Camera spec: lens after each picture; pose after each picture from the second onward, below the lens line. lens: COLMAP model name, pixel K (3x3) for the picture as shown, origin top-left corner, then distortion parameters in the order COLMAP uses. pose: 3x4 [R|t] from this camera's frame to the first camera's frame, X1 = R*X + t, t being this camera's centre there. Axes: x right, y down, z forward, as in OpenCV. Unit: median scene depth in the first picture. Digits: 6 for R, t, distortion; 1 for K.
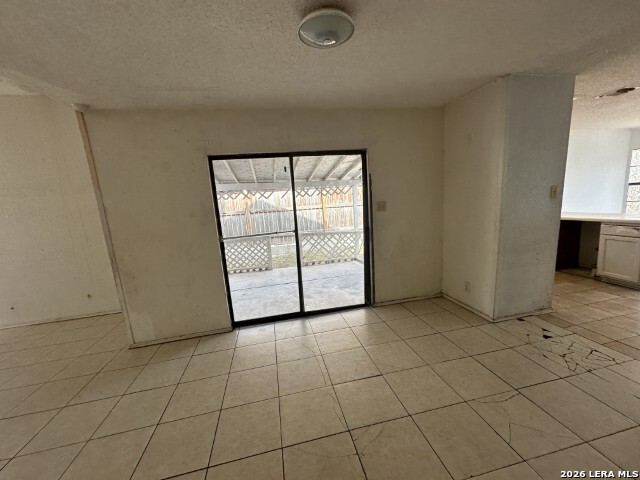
lens RADIAL K [[256.1, 0, 320.0], [0, 256.1, 237.0], [0, 0, 1]] dist [-0.000566, 0.000098]
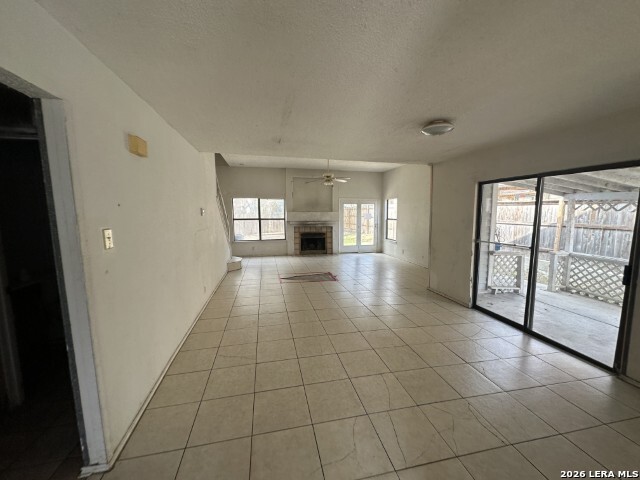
lens RADIAL K [[254.2, 0, 319.3], [0, 254.2, 238.6], [0, 0, 1]] dist [-0.000489, 0.000170]
pose [[0.007871, 0.178170, -0.983968, 0.875179], [-0.161623, 0.971287, 0.174581, -0.096374], [0.986821, 0.157658, 0.036442, 0.098125]]
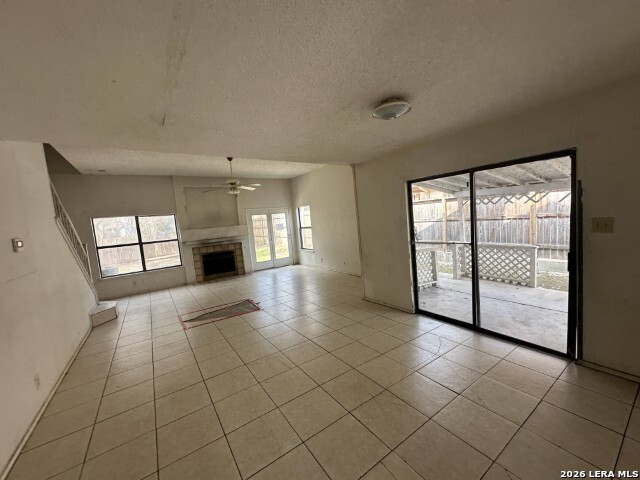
lens RADIAL K [[254.2, 0, 319.3], [0, 254.2, 238.6], [0, 0, 1]] dist [-0.000489, 0.000170]
pose [[0.388860, 0.115947, -0.913972, 0.568940], [-0.095336, 0.991787, 0.085257, -0.070035], [0.916351, 0.053982, 0.396720, 0.037369]]
